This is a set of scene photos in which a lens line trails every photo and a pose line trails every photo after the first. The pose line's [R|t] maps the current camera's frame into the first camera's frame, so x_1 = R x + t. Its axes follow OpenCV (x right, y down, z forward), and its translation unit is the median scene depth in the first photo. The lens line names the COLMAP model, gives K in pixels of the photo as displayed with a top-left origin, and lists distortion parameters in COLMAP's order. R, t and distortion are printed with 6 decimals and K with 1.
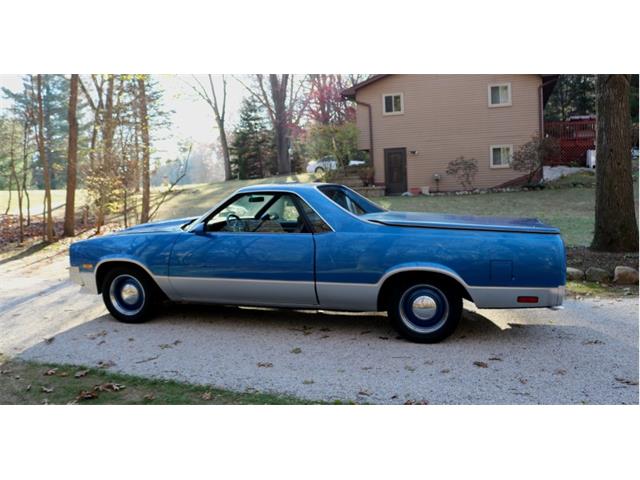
lens RADIAL K [[545.9, 0, 320.0], [0, 545.9, 240.0], [0, 0, 1]] dist [-0.163781, 0.151105]
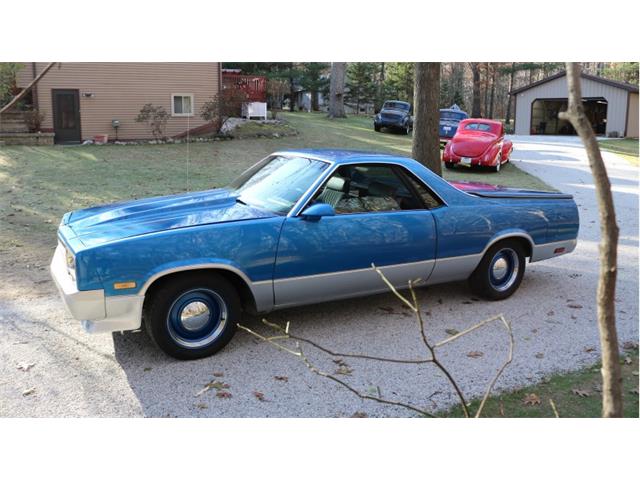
lens RADIAL K [[542.0, 0, 319.7], [0, 542.0, 203.9], [0, 0, 1]] dist [-0.154483, 0.136002]
pose [[0.691209, -0.064339, 0.719785, -0.533250], [0.033440, 0.997810, 0.057078, -0.052645], [-0.721881, -0.015383, 0.691847, 0.317508]]
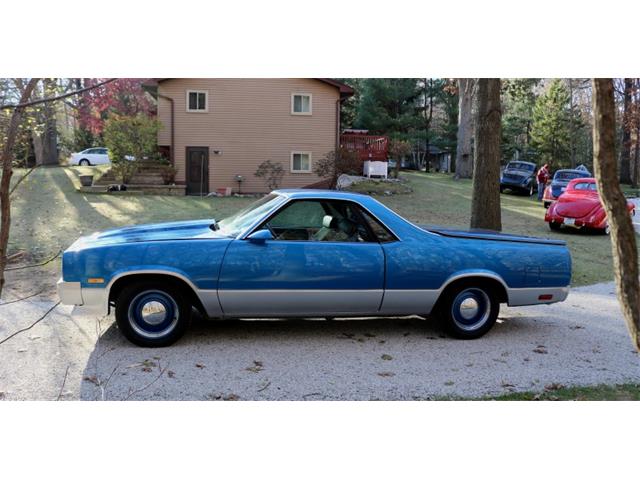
lens RADIAL K [[545.9, 0, 320.0], [0, 545.9, 240.0], [0, 0, 1]] dist [-0.163781, 0.151105]
pose [[0.869811, 0.005367, 0.493357, -0.403711], [-0.007759, 0.999966, 0.002801, -0.012744], [-0.493325, -0.006265, 0.869823, 0.102848]]
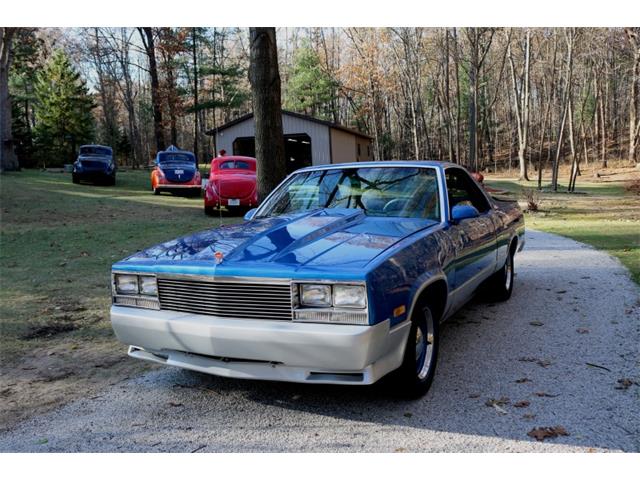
lens RADIAL K [[630.3, 0, 320.0], [0, 630.3, 240.0], [0, 0, 1]] dist [-0.089112, 0.013670]
pose [[0.141913, -0.078220, 0.986784, -0.751431], [0.133167, 0.989320, 0.059270, -0.043061], [-0.980881, 0.122996, 0.150813, 0.731423]]
